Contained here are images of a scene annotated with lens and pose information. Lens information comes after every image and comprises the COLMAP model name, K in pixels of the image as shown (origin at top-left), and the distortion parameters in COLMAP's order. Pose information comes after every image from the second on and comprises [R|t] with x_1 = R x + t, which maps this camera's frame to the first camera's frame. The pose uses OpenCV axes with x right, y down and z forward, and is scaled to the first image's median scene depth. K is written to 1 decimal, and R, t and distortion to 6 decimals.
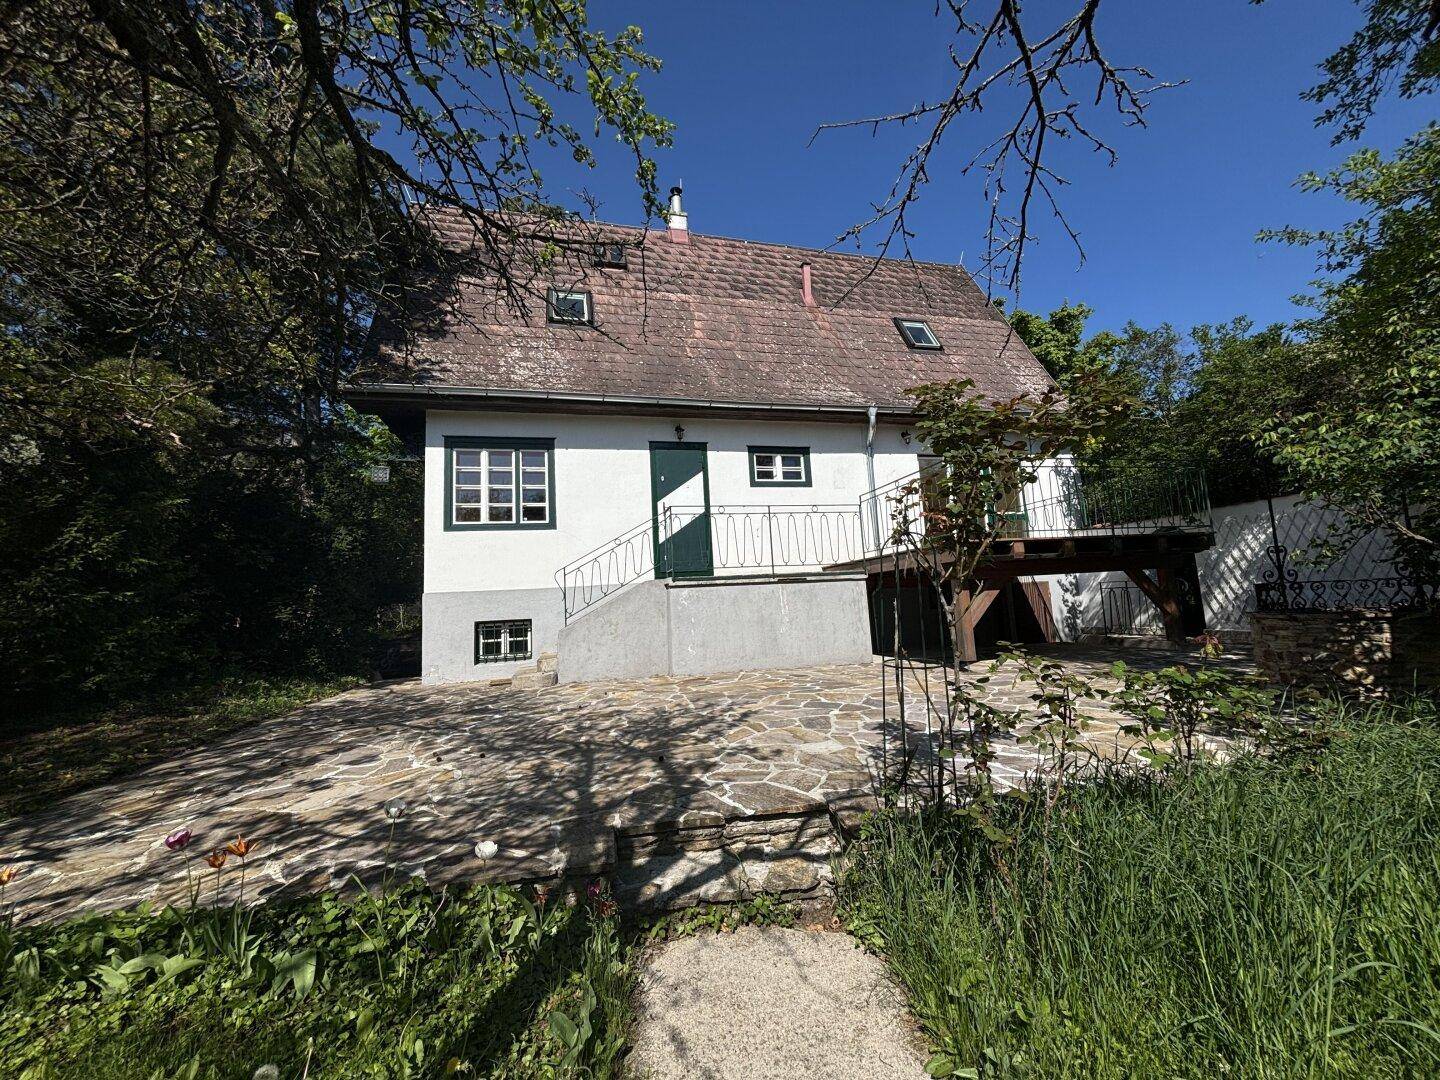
lens RADIAL K [[599.5, 0, 720.0], [0, 599.5, 540.0], [0, 0, 1]] dist [0.024222, -0.000049]
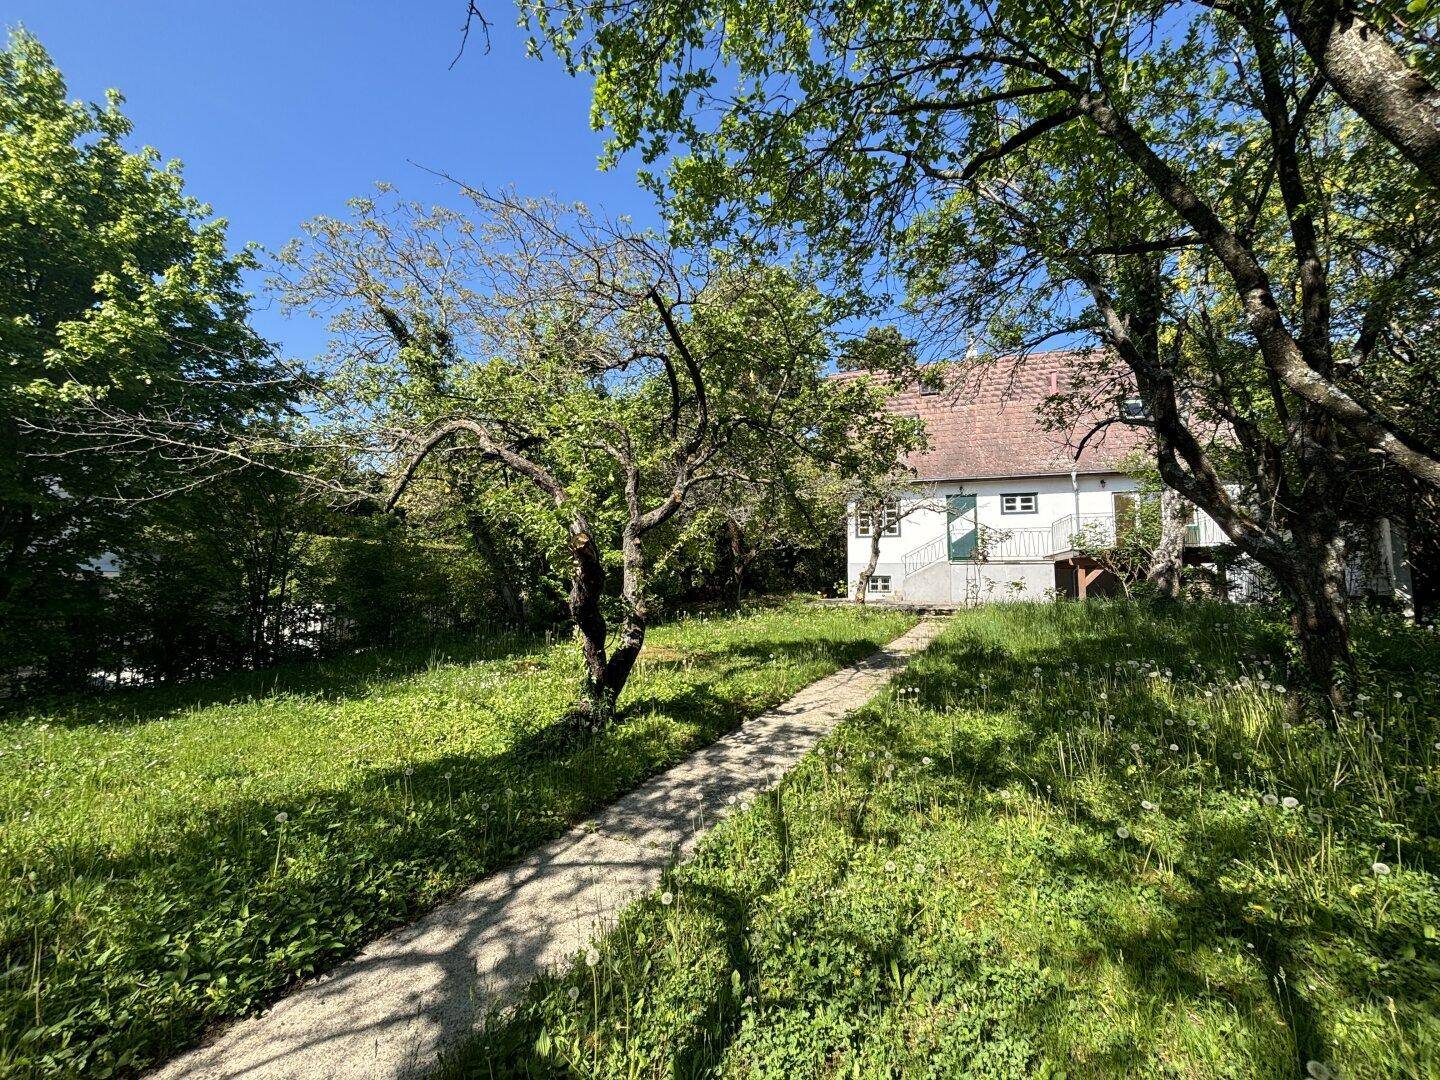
lens RADIAL K [[579.3, 0, 719.8], [0, 579.3, 543.5], [0, 0, 1]] dist [-0.011256, 0.005790]
pose [[0.848726, 0.014145, -0.528643, 0.265828], [0.012555, 0.998821, 0.046883, -0.093200], [0.528683, -0.046428, 0.847549, -1.076820]]
